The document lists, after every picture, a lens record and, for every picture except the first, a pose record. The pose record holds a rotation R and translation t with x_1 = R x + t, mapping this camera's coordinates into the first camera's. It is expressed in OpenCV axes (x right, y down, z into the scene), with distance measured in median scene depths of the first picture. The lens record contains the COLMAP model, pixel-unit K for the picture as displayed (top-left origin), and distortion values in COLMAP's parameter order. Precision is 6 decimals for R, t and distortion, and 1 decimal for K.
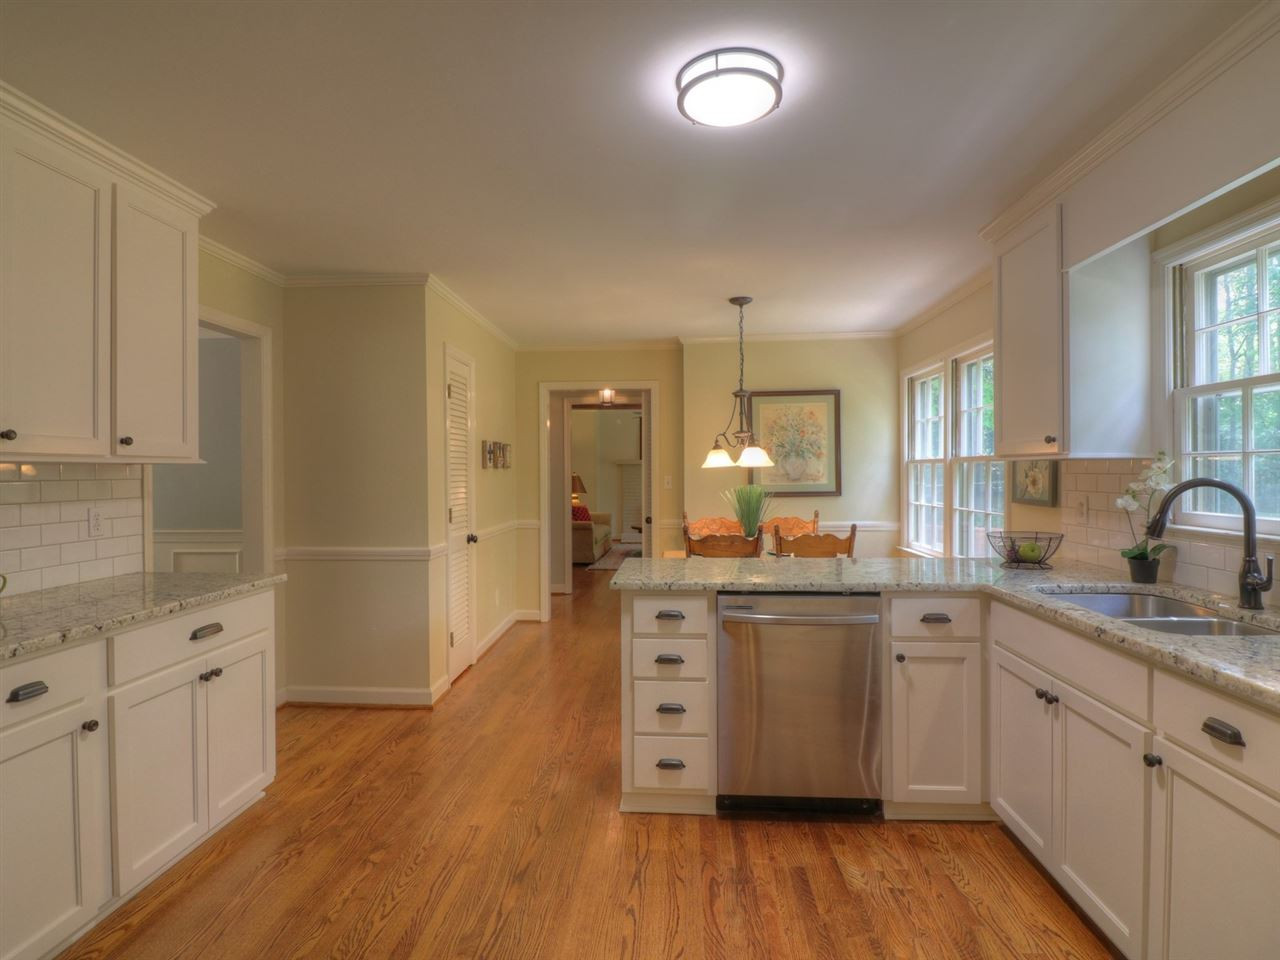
lens RADIAL K [[674.3, 0, 645.5], [0, 674.3, 471.7], [0, 0, 1]] dist [-0.011623, -0.000520]
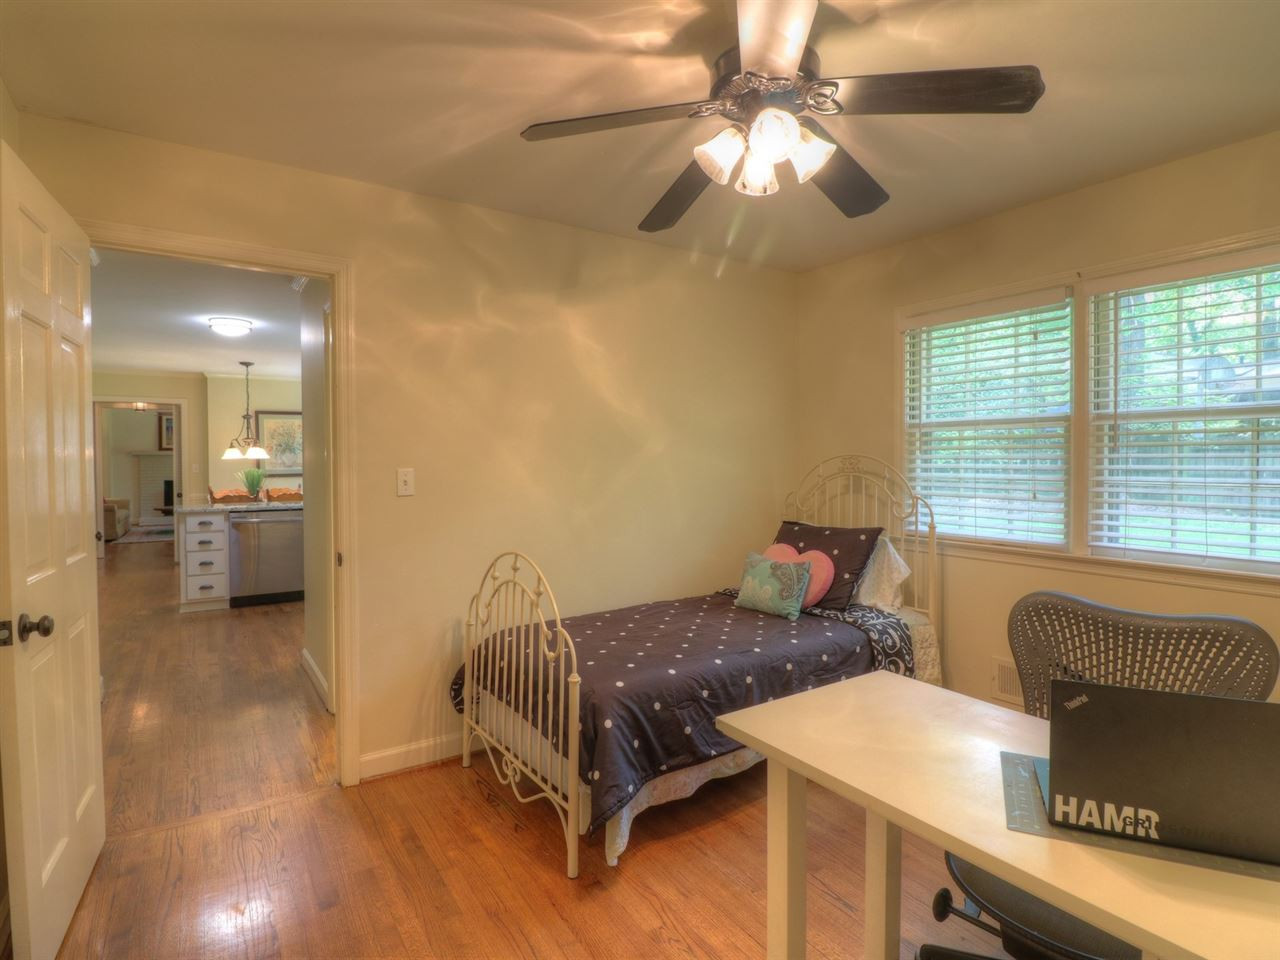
lens RADIAL K [[674.3, 0, 645.5], [0, 674.3, 471.7], [0, 0, 1]] dist [-0.011623, -0.000520]
pose [[0.799856, -0.007864, 0.600140, -0.080240], [0.000547, 0.999923, 0.012374, 0.006677], [-0.600192, -0.009569, 0.799799, -1.029388]]
